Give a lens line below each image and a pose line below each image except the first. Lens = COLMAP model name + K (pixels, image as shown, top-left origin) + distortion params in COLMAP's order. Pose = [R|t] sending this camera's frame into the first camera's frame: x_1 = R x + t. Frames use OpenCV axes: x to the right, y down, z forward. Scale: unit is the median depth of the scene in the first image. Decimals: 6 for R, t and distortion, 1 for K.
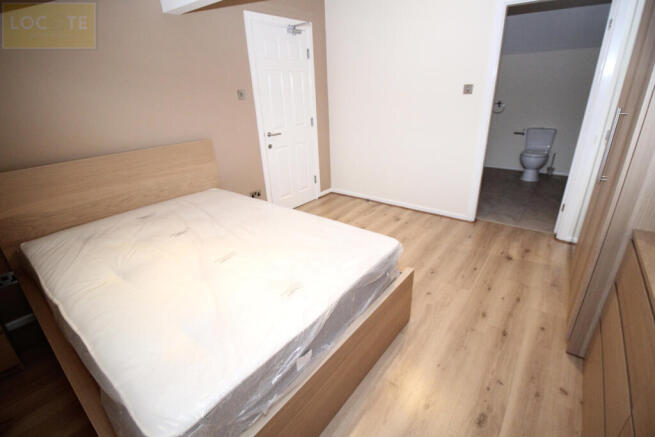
lens RADIAL K [[307.5, 0, 329.7], [0, 307.5, 217.2], [0, 0, 1]] dist [-0.012195, -0.001083]
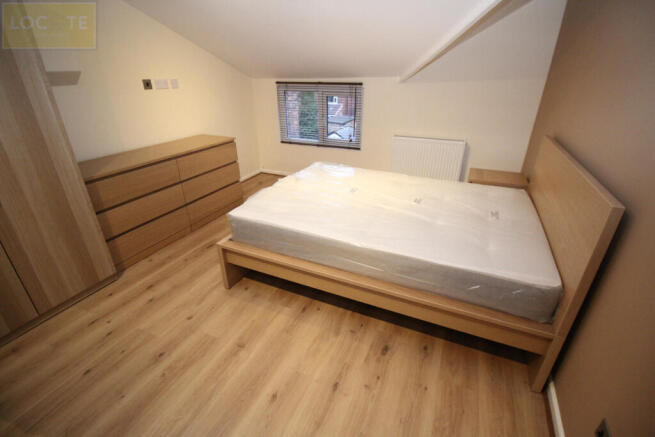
lens RADIAL K [[307.5, 0, 327.3], [0, 307.5, 217.6], [0, 0, 1]] dist [-0.012195, -0.001083]
pose [[-0.972851, 0.127356, -0.193239, 0.083867], [-0.061189, 0.663713, 0.745480, -0.741108], [0.223196, 0.737065, -0.637902, 1.702644]]
